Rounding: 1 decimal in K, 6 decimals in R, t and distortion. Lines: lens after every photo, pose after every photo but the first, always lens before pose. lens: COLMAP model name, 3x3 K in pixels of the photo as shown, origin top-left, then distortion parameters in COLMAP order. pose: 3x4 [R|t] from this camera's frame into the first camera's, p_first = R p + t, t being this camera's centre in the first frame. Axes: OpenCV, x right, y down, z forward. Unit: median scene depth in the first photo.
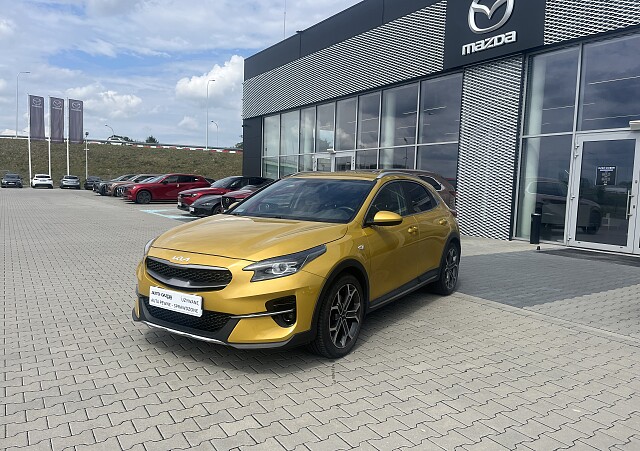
lens RADIAL K [[478.3, 0, 315.7], [0, 478.3, 228.0], [0, 0, 1]] dist [0.024447, -0.001577]
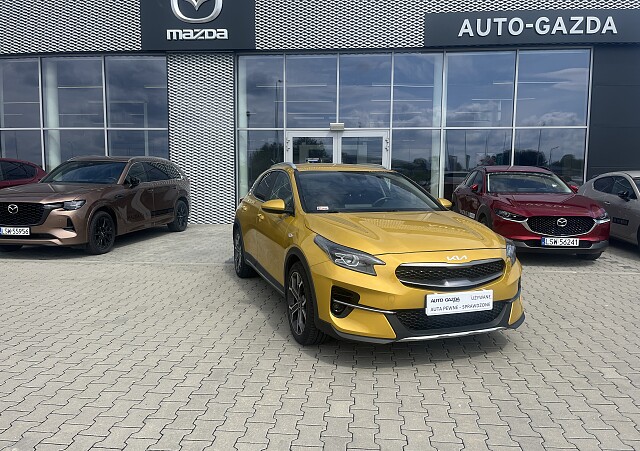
lens RADIAL K [[479.5, 0, 320.0], [0, 479.5, 225.5], [0, 0, 1]] dist [0.061468, -0.082590]
pose [[0.611687, -0.100867, 0.784643, -0.349621], [0.082139, 0.994575, 0.063821, -0.024633], [-0.786824, 0.025412, 0.616654, 0.180597]]
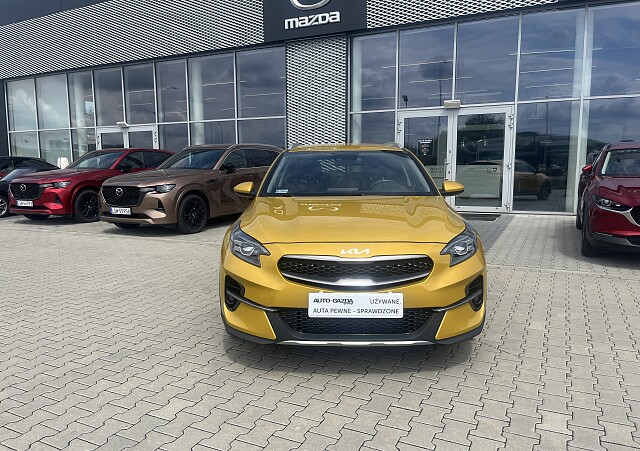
lens RADIAL K [[479.5, 0, 320.0], [0, 479.5, 225.5], [0, 0, 1]] dist [0.061468, -0.082590]
pose [[0.853012, -0.098861, 0.512443, -0.213858], [0.077807, 0.995011, 0.062441, -0.009546], [-0.516059, -0.013391, 0.856448, 0.102335]]
